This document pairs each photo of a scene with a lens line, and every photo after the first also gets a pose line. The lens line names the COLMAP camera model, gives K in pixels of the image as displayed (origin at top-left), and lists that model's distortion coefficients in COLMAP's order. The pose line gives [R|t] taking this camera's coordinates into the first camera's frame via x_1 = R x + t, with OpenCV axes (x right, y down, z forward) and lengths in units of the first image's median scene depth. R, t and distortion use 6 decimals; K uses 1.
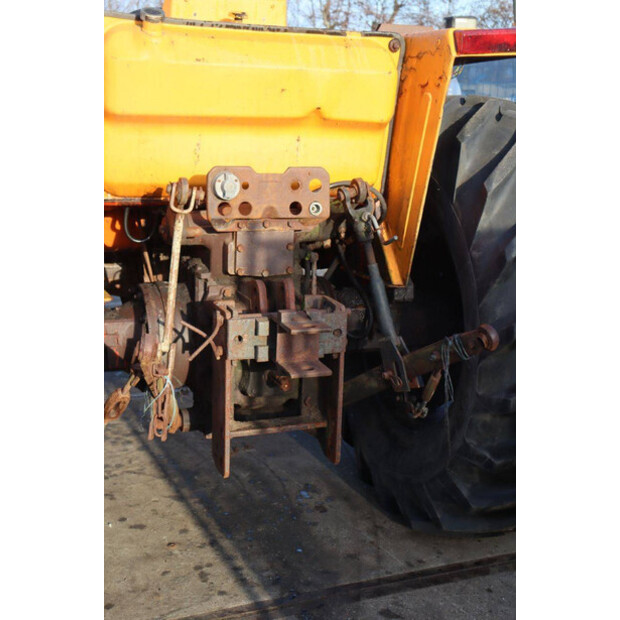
lens RADIAL K [[973.6, 0, 303.4], [0, 973.6, 309.2], [0, 0, 1]] dist [0.121803, 0.177041]
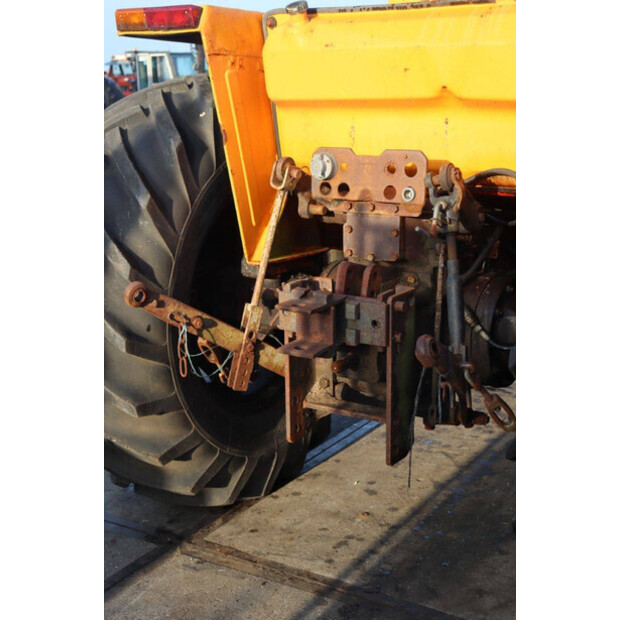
lens RADIAL K [[973.6, 0, 303.4], [0, 973.6, 309.2], [0, 0, 1]] dist [0.121803, 0.177041]
pose [[0.560256, 0.149174, -0.814776, 0.738543], [-0.151718, 0.985490, 0.076105, -0.049824], [0.814307, 0.080978, 0.574758, 0.381177]]
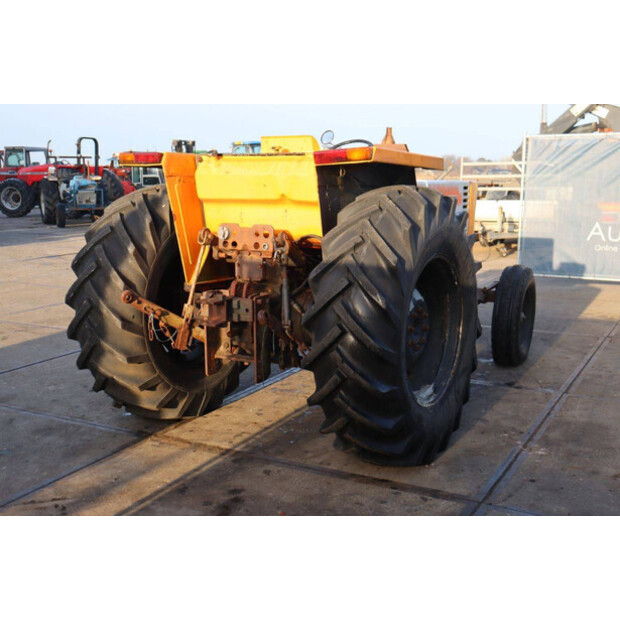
lens RADIAL K [[779.9, 0, 310.6], [0, 779.9, 300.1], [0, 0, 1]] dist [0.013555, -0.001699]
pose [[0.608363, 0.095167, -0.787932, 1.259570], [-0.150970, 0.988534, 0.002831, -0.018273], [0.779168, 0.117232, 0.615755, 0.150229]]
